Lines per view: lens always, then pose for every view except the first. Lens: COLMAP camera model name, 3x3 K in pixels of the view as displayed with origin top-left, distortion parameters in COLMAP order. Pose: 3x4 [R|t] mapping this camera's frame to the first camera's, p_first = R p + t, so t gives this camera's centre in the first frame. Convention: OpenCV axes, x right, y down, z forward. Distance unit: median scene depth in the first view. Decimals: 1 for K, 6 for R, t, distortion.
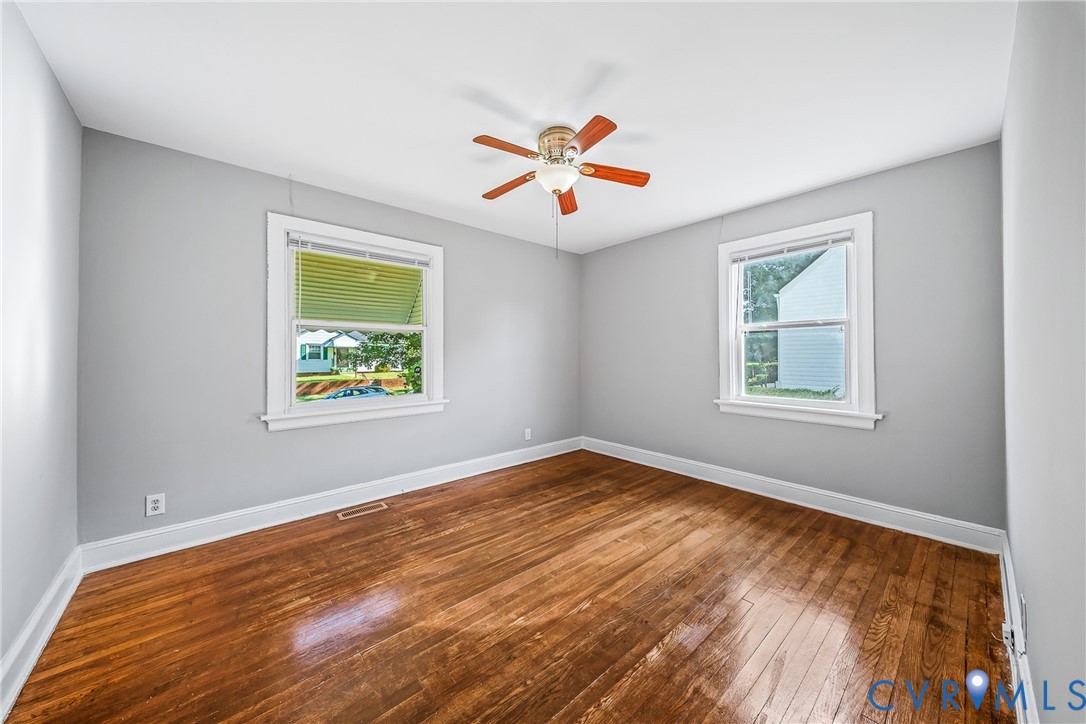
lens RADIAL K [[376.8, 0, 542.7], [0, 376.8, 355.4], [0, 0, 1]] dist [0.001838, 0.000344]
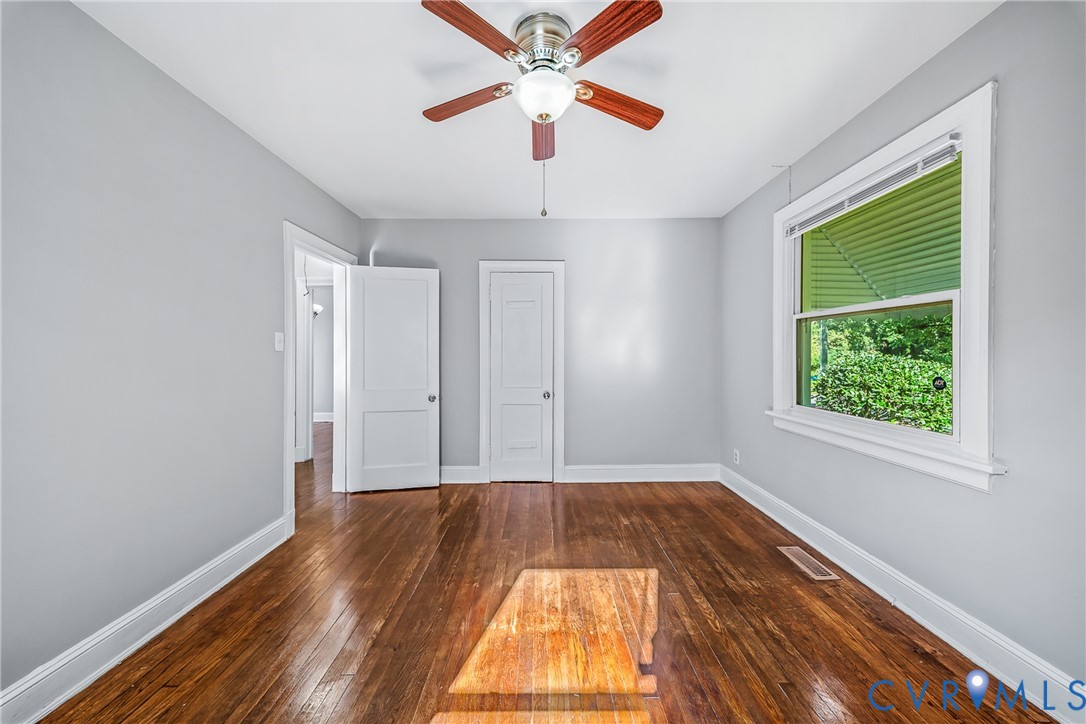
lens RADIAL K [[376.8, 0, 542.7], [0, 376.8, 355.4], [0, 0, 1]] dist [0.001838, 0.000344]
pose [[-0.659438, 0.006339, -0.751733, 0.567401], [0.000598, 0.999969, 0.007907, -0.001912], [0.751759, 0.004765, -0.659421, 1.473780]]
